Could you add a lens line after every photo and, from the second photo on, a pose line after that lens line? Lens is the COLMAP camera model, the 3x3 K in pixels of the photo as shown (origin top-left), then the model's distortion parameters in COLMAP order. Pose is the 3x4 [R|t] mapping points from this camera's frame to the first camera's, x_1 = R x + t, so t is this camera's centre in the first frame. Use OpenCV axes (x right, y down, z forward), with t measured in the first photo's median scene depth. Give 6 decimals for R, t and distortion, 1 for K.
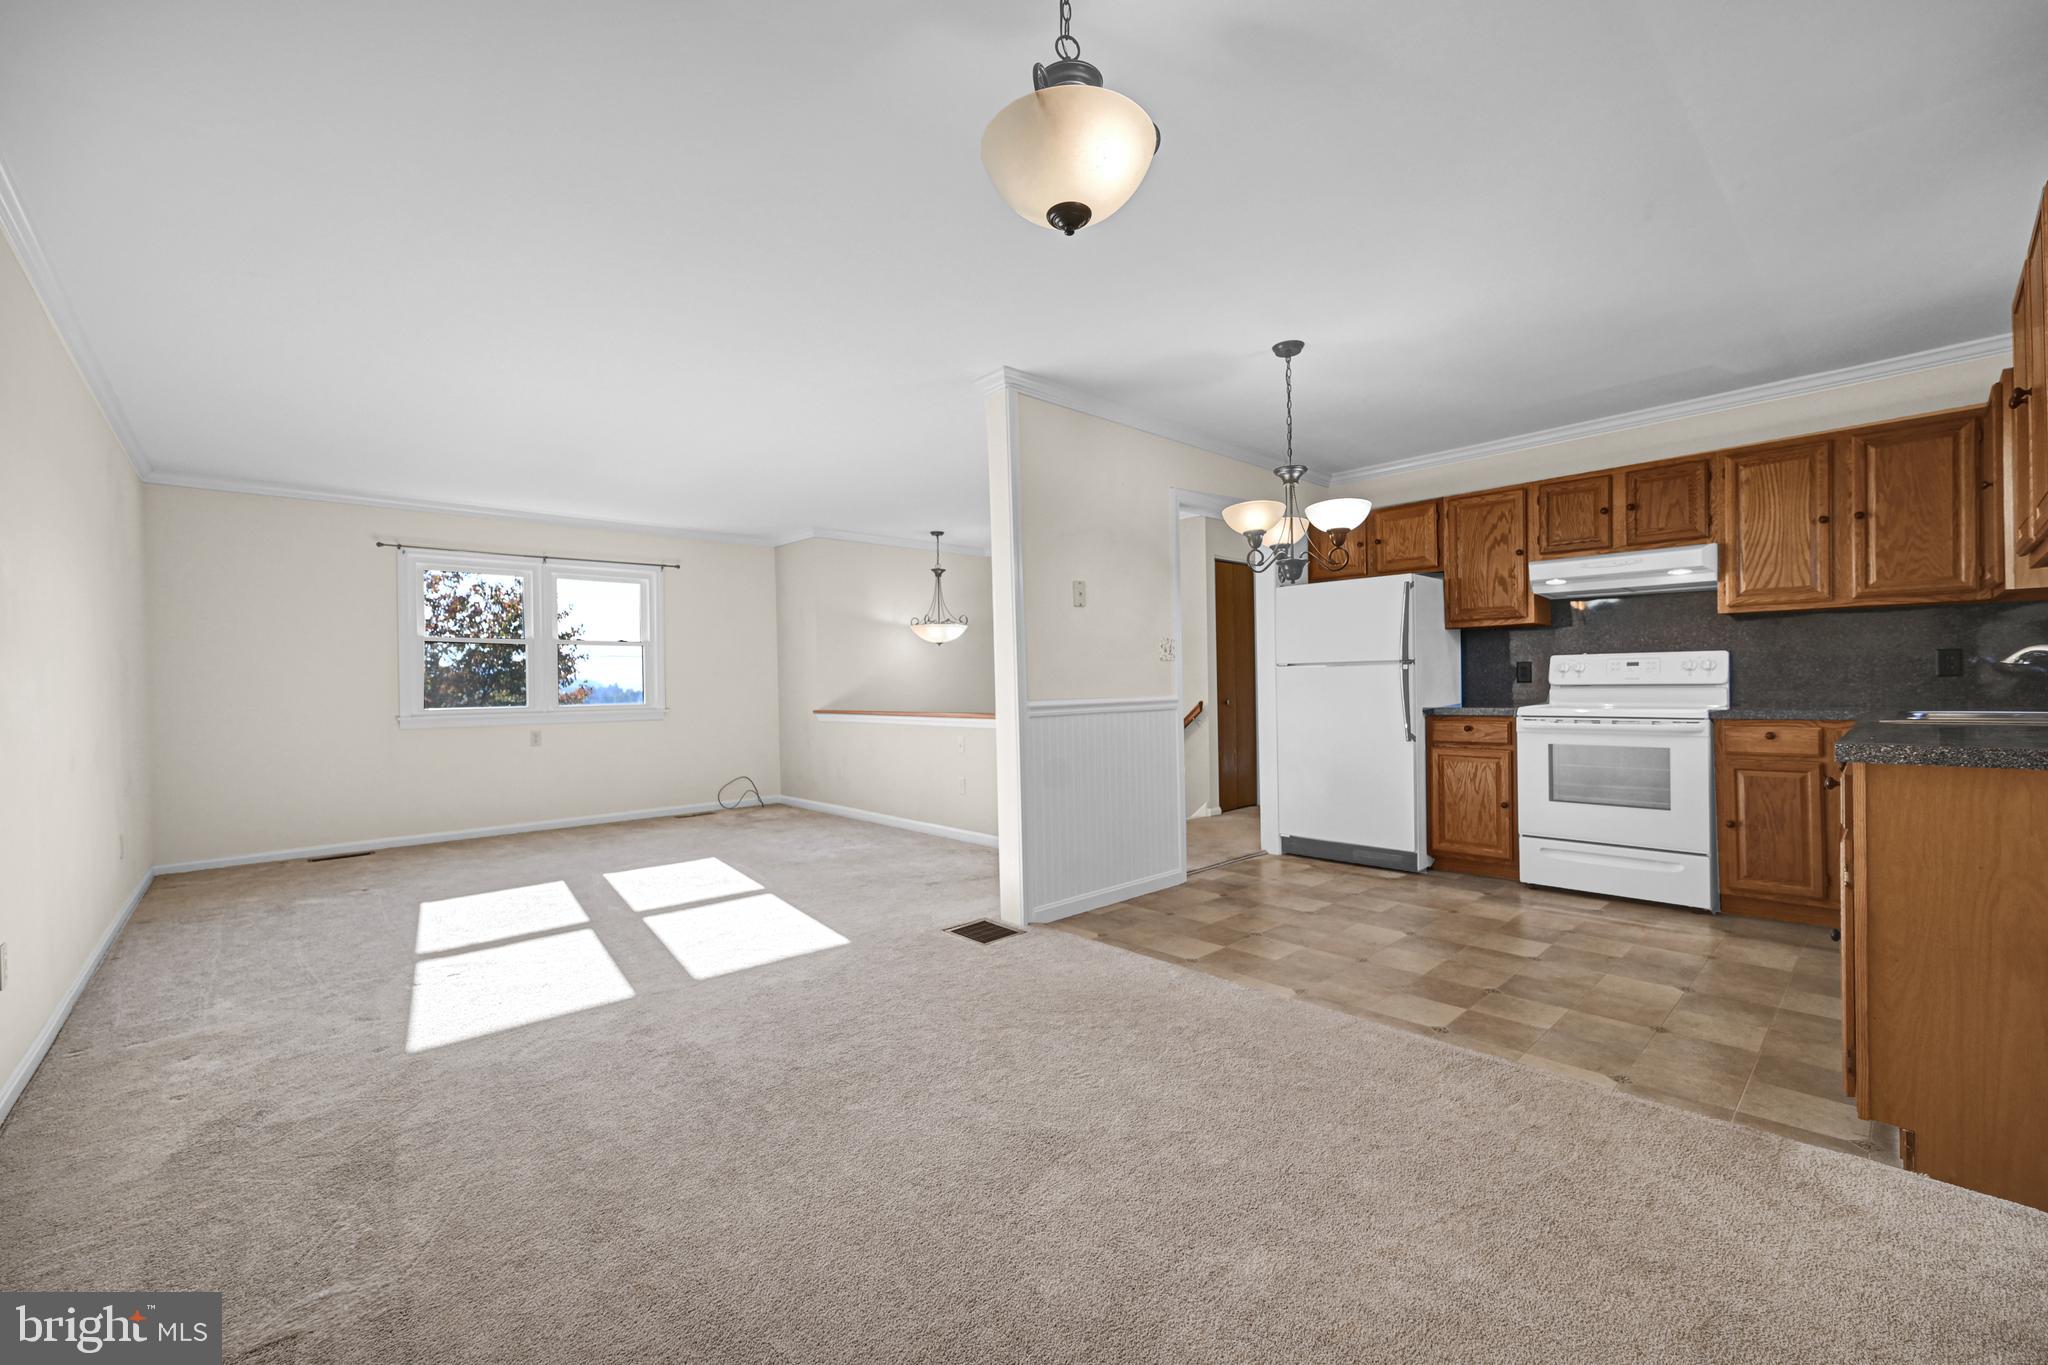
lens RADIAL K [[827.3, 0, 1024.9], [0, 827.3, 686.6], [0, 0, 1]] dist [0.000150, 0.000077]
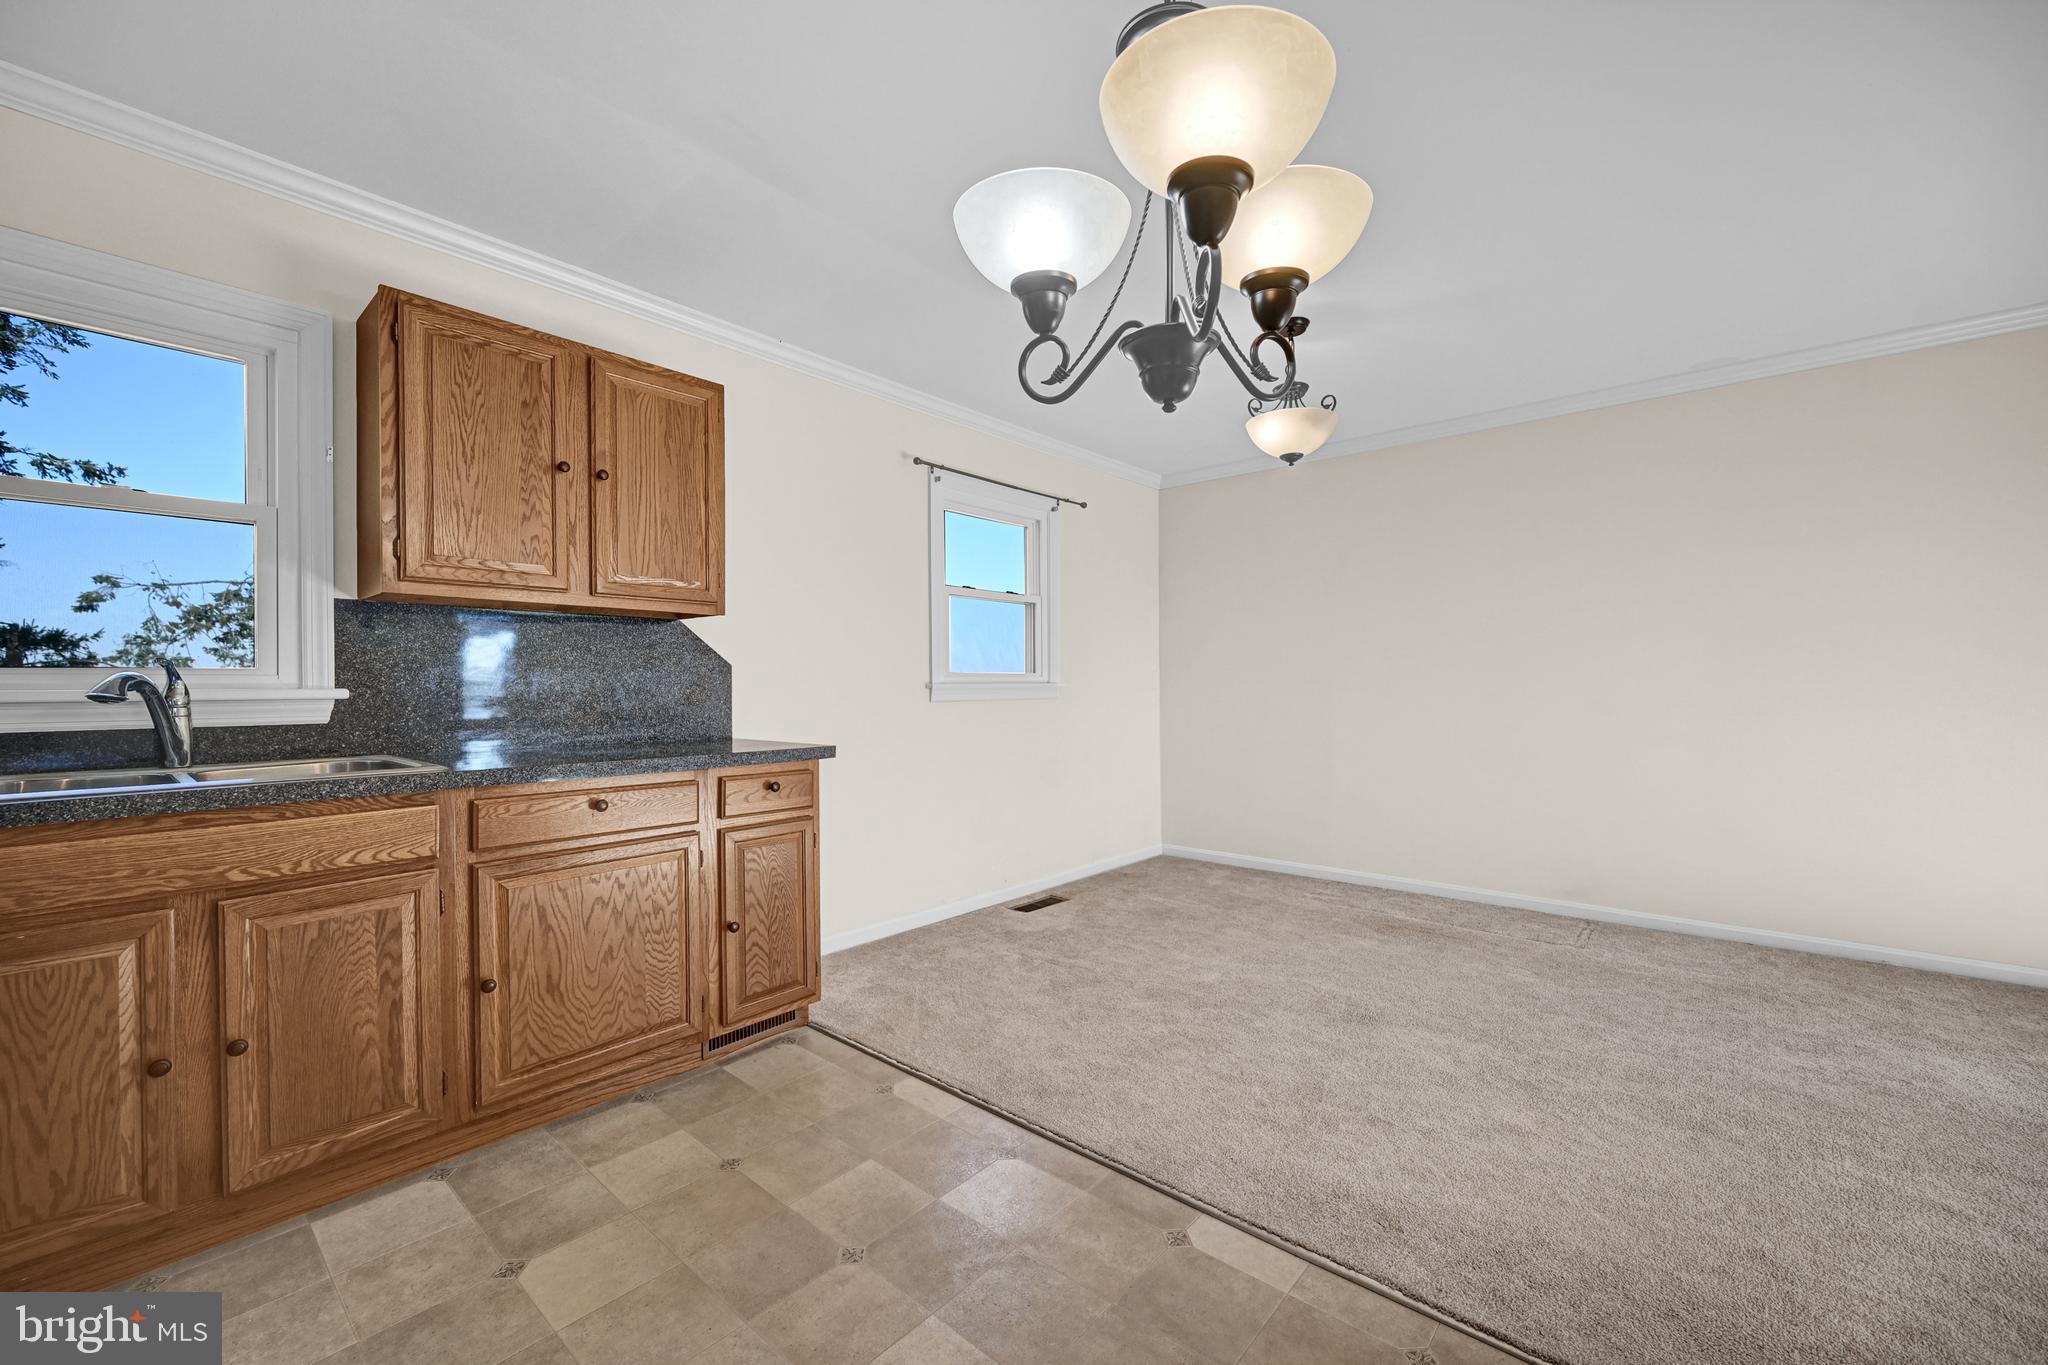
lens RADIAL K [[820.8, 0, 1021.5], [0, 820.8, 683.3], [0, 0, 1]] dist [-0.001859, -0.000156]
pose [[-0.993718, 0.020996, -0.109926, 0.336025], [0.021061, 0.999778, 0.000573, -0.015609], [0.109914, -0.001746, -0.993940, 1.050875]]
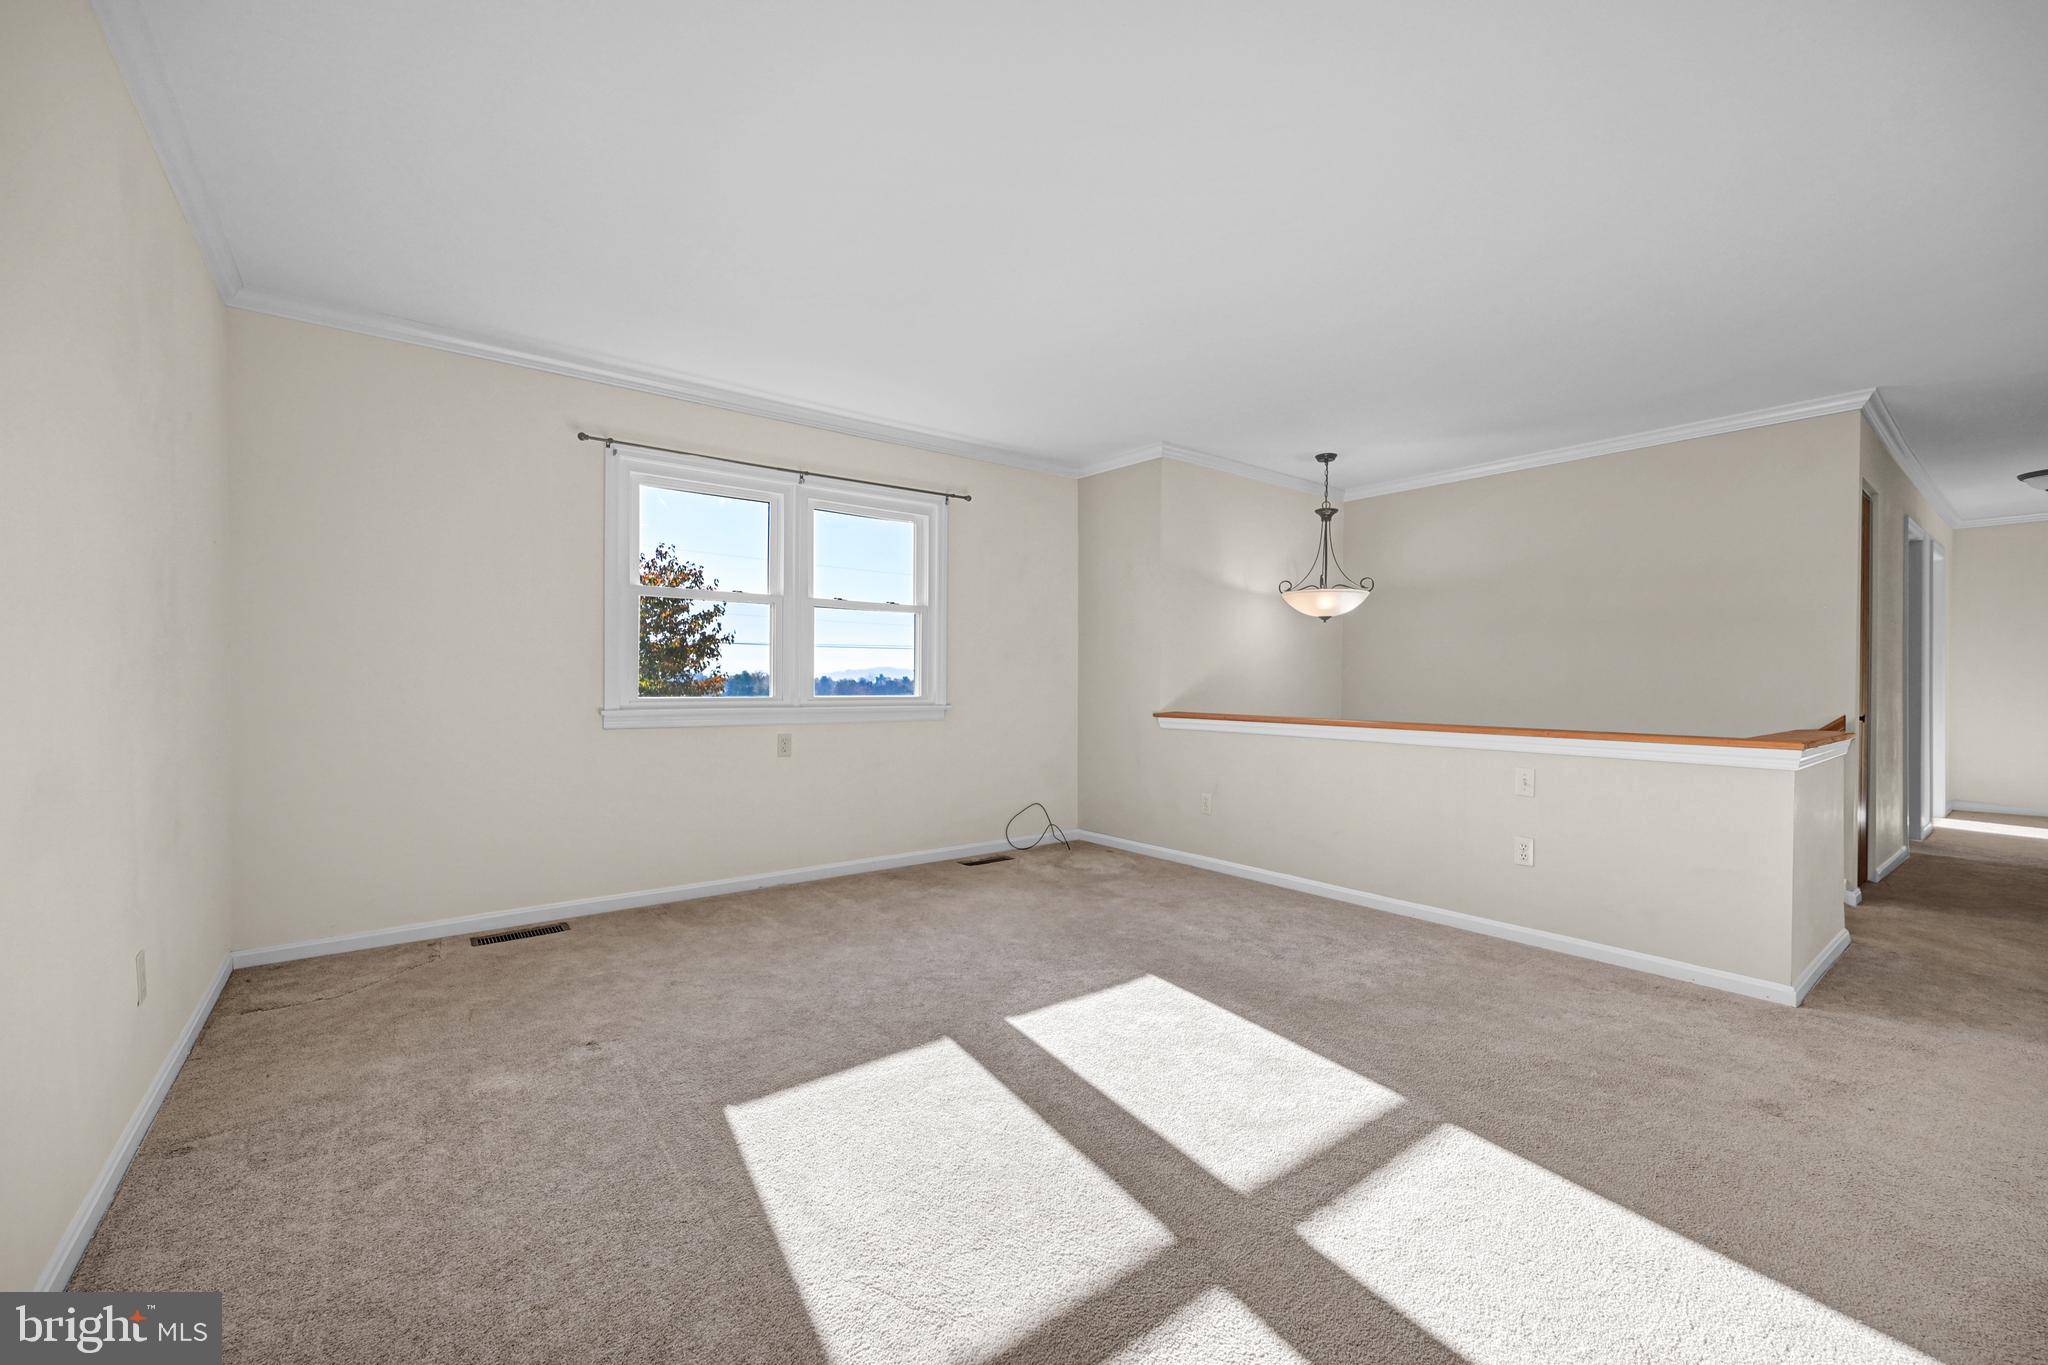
lens RADIAL K [[822.1, 0, 1028.2], [0, 822.1, 685.5], [0, 0, 1]] dist [0.000495, 0.000018]
pose [[0.996291, 0.023948, -0.082649, -0.506319], [-0.023676, 0.999711, 0.004259, 0.010384], [0.082727, -0.002286, 0.996570, 0.528947]]
